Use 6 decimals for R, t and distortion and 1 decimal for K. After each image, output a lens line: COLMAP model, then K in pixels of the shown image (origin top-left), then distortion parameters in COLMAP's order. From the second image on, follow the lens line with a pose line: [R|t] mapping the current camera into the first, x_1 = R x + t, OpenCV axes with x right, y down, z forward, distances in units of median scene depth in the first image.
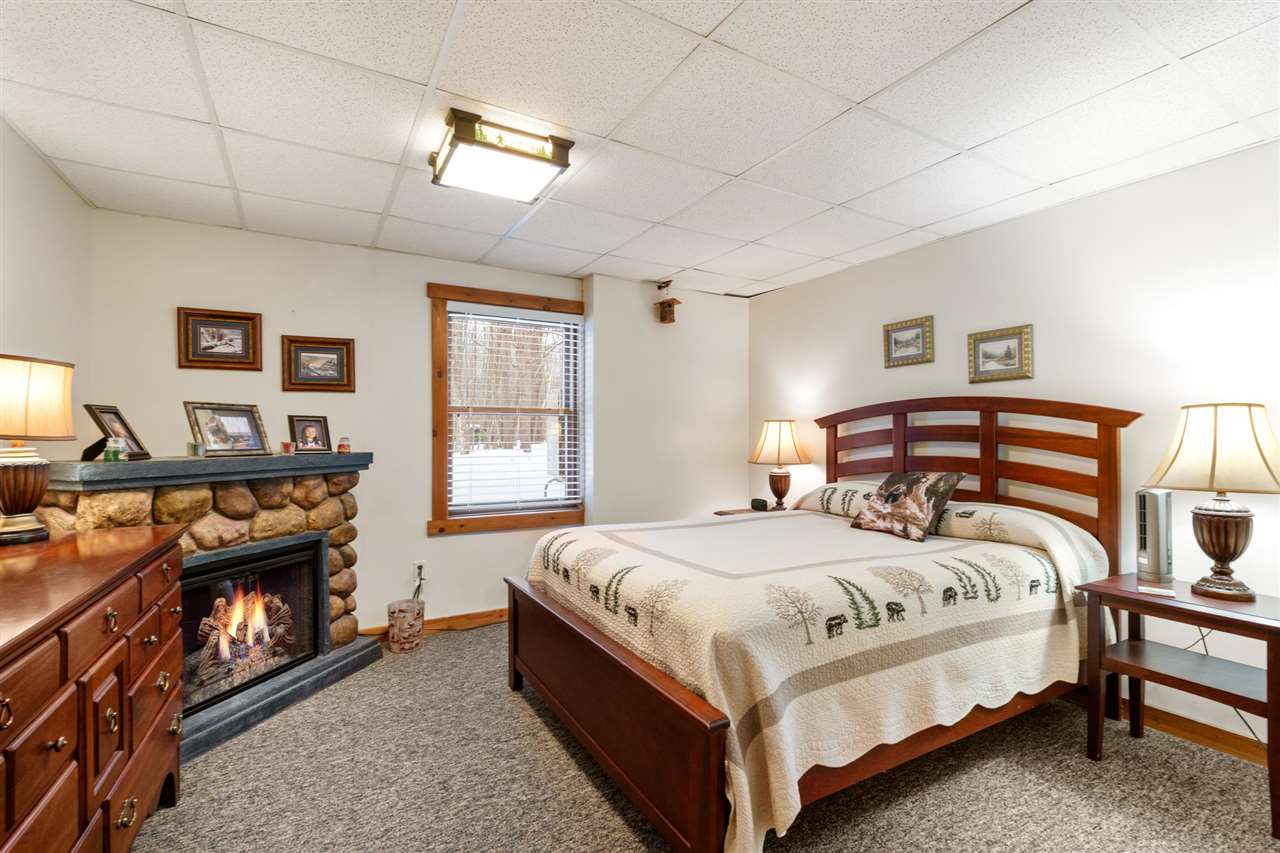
lens RADIAL K [[577.4, 0, 645.3], [0, 577.4, 433.8], [0, 0, 1]] dist [-0.003830, 0.001806]
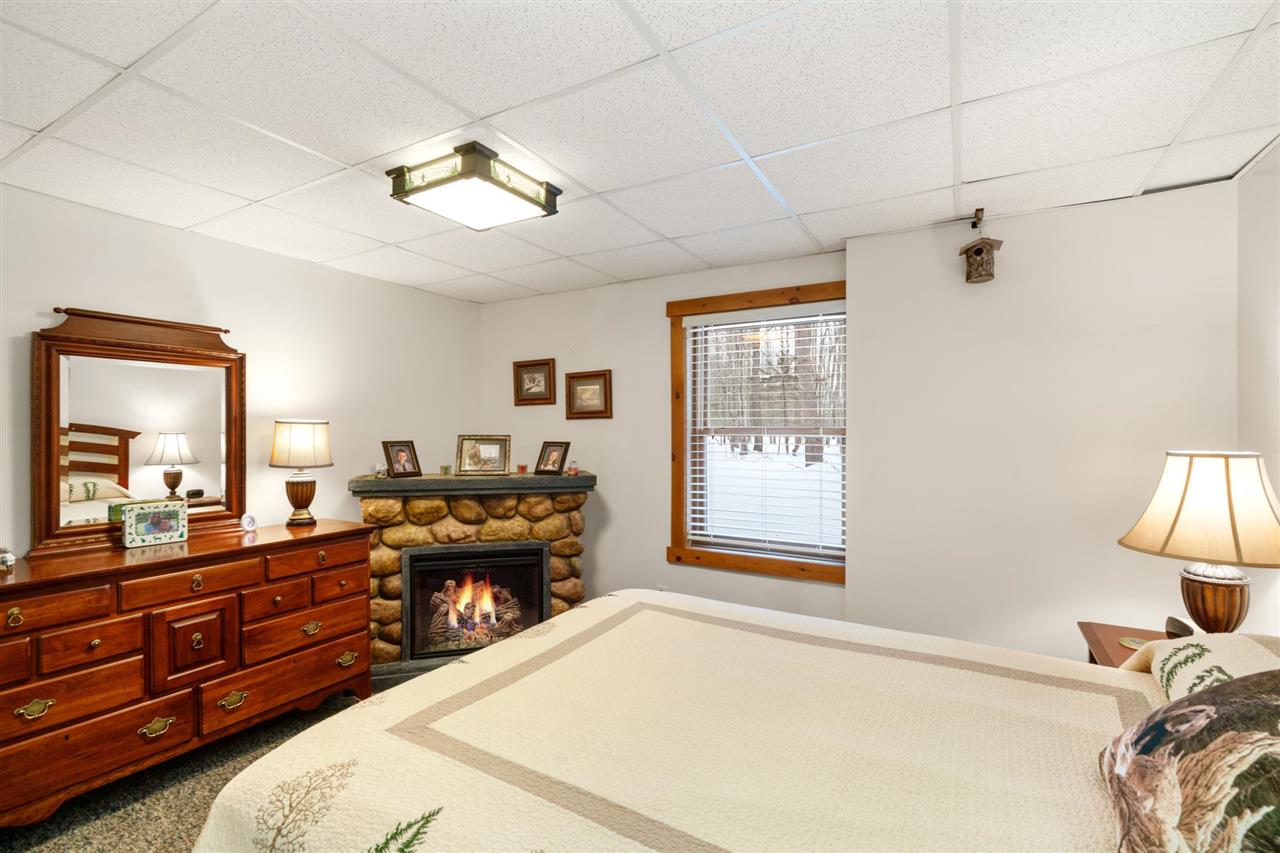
lens RADIAL K [[577.4, 0, 639.6], [0, 577.4, 428.5], [0, 0, 1]] dist [-0.003830, 0.001806]
pose [[0.500038, -0.002623, -0.866000, 0.582861], [0.001931, 0.999996, -0.001913, -0.061733], [0.866002, -0.000715, 0.500041, 0.617917]]
